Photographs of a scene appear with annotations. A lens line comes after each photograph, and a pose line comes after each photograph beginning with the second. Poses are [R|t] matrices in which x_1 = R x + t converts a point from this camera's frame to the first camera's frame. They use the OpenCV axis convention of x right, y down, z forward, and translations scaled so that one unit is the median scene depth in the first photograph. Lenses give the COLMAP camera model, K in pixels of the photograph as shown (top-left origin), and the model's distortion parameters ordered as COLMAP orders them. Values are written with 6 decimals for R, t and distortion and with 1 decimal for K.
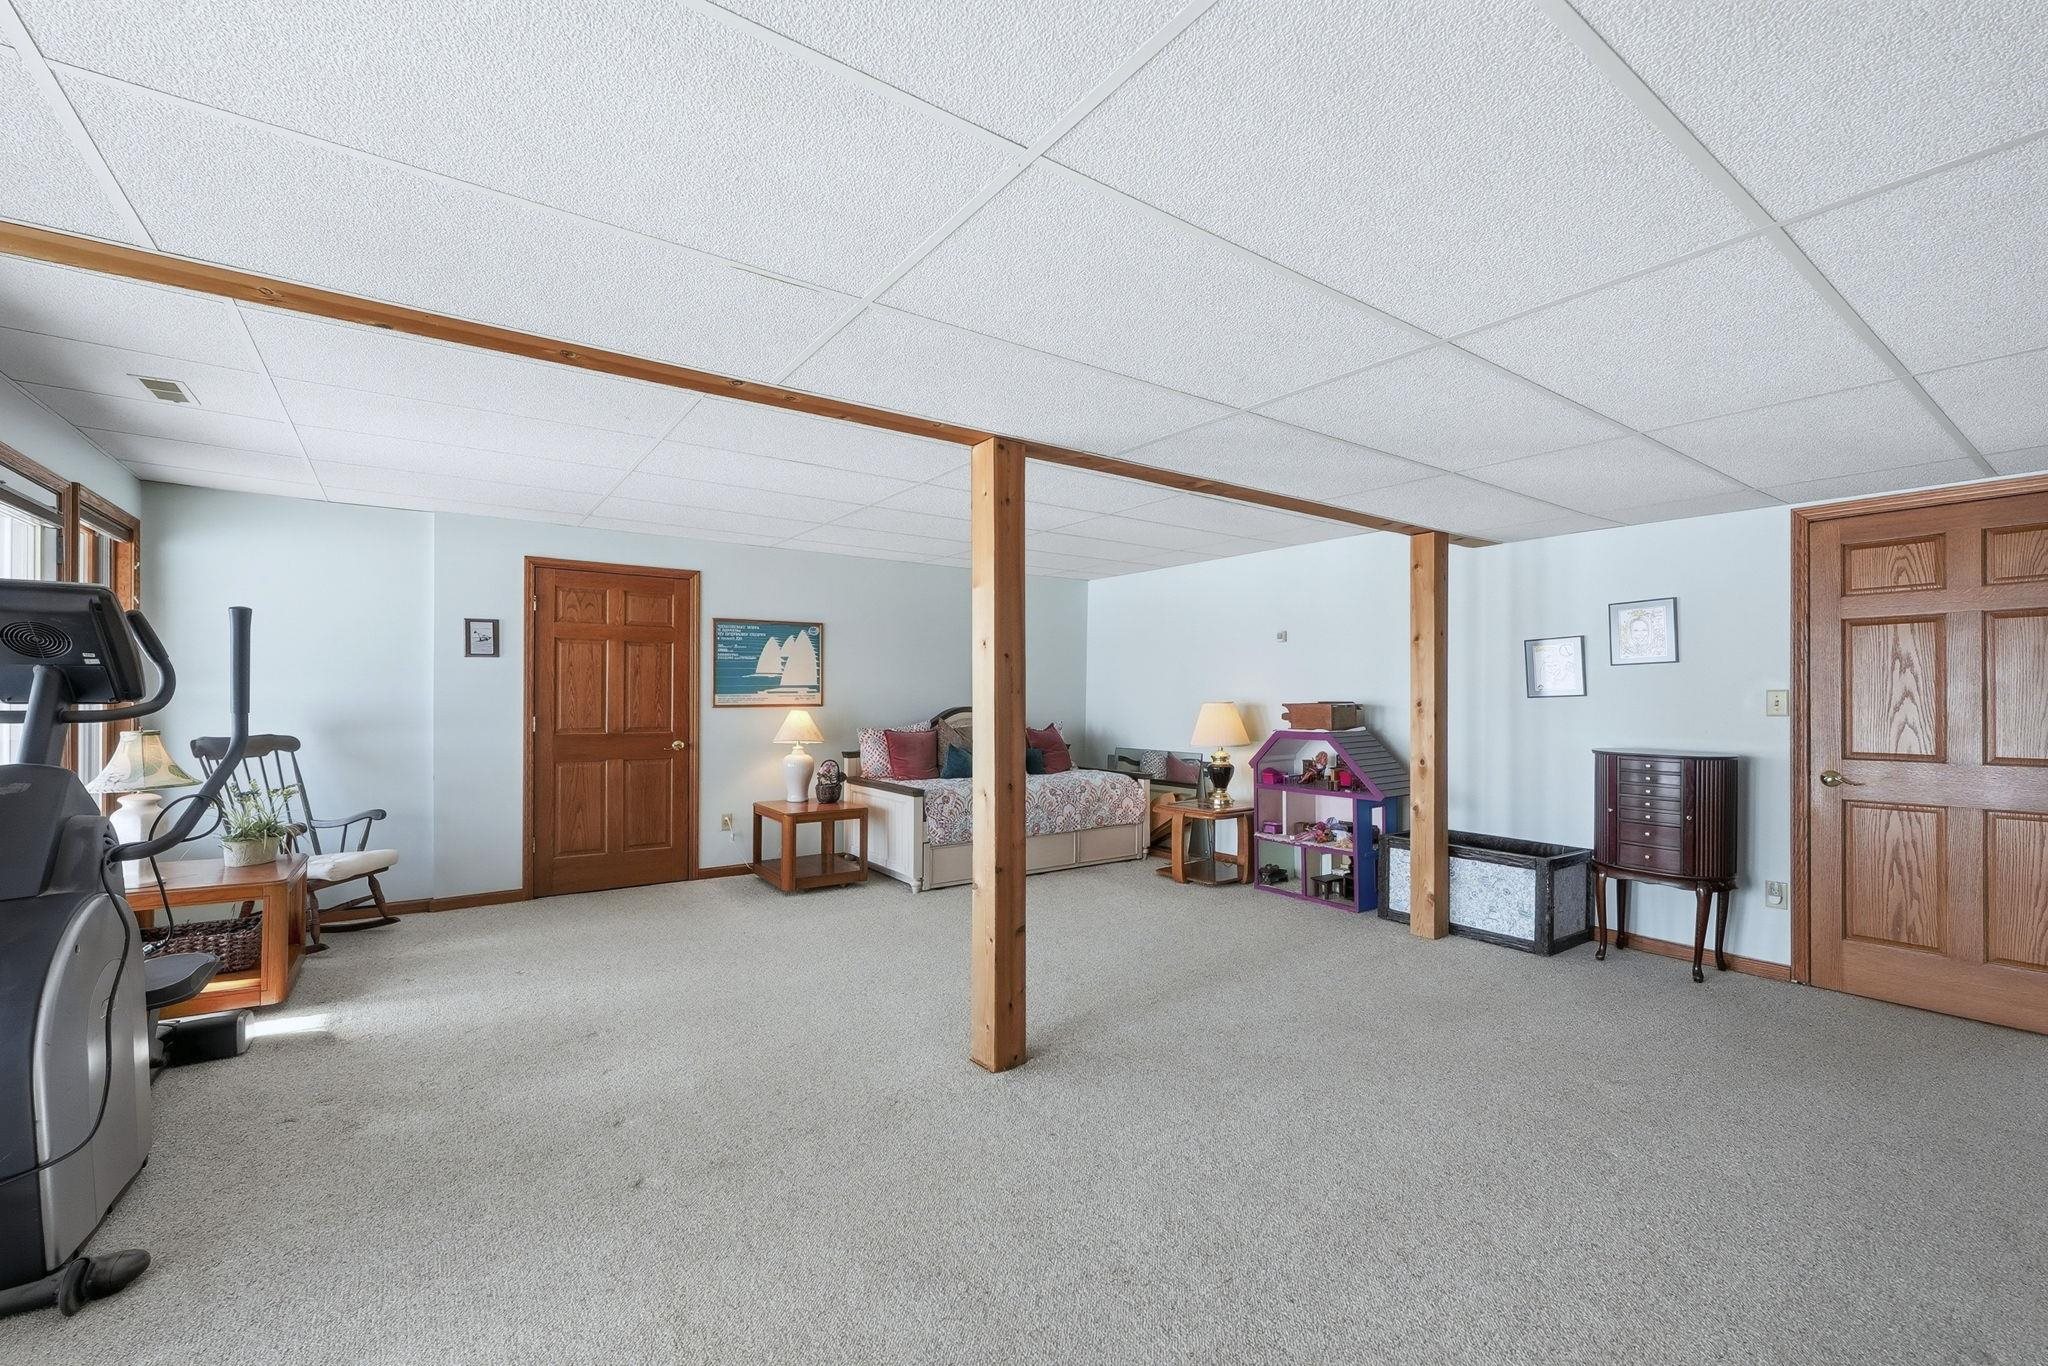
lens RADIAL K [[826.5, 0, 1018.1], [0, 826.5, 690.2], [0, 0, 1]] dist [-0.000226, -0.000106]
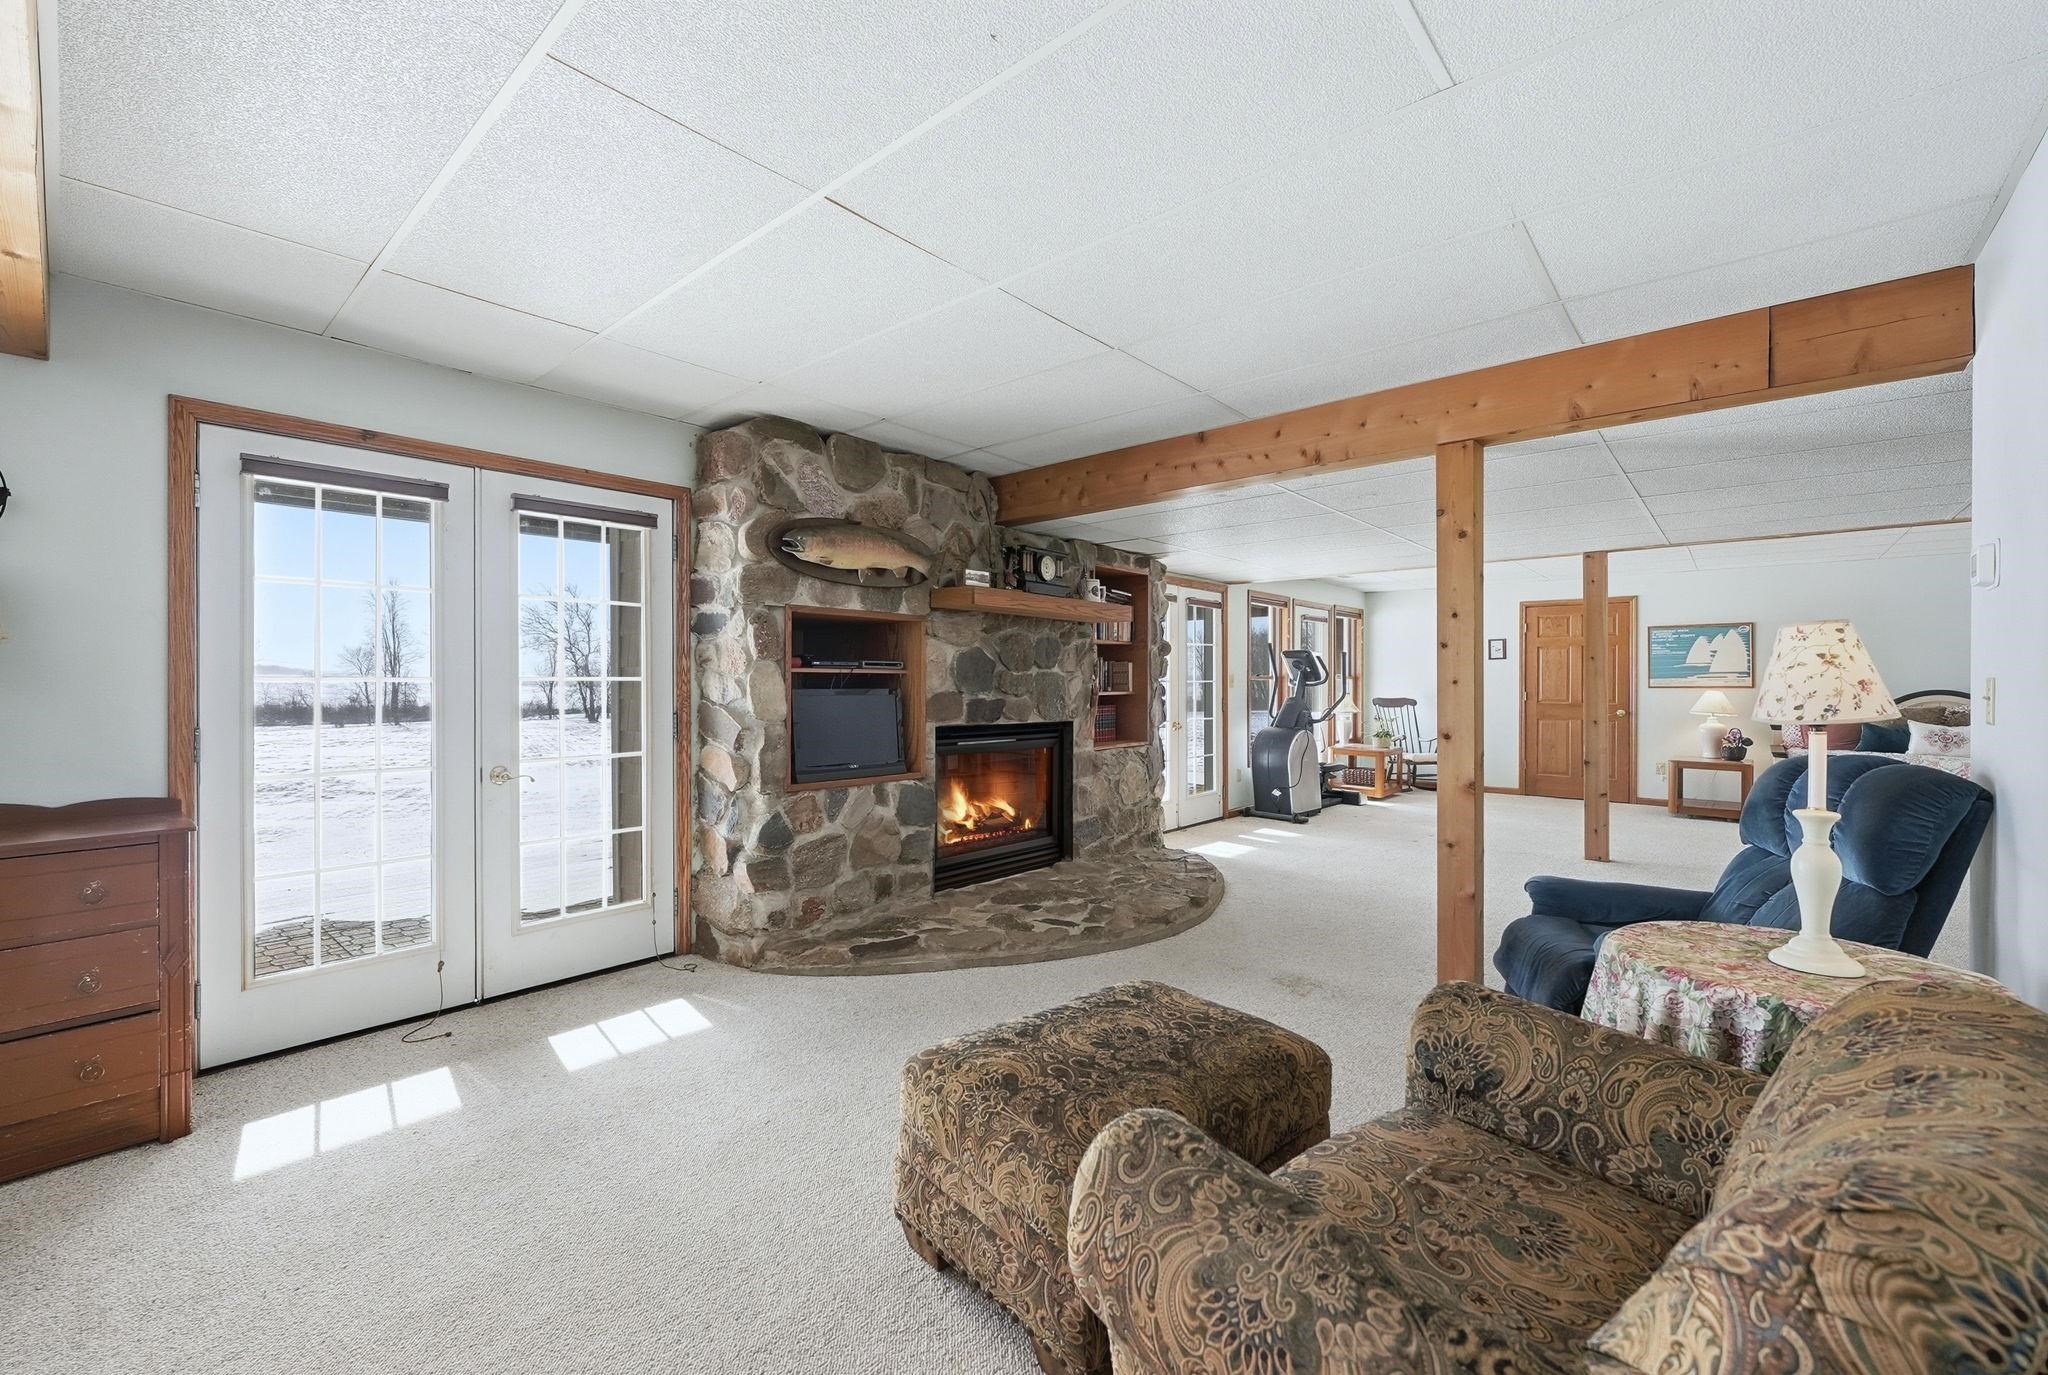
lens RADIAL K [[832.5, 0, 1019.8], [0, 832.5, 691.2], [0, 0, 1]] dist [-0.000680, -0.000234]
pose [[0.234662, 0.006438, -0.972056, 0.792673], [0.004449, 0.999960, 0.007696, 0.009975], [0.972067, -0.006131, 0.234624, -0.413985]]
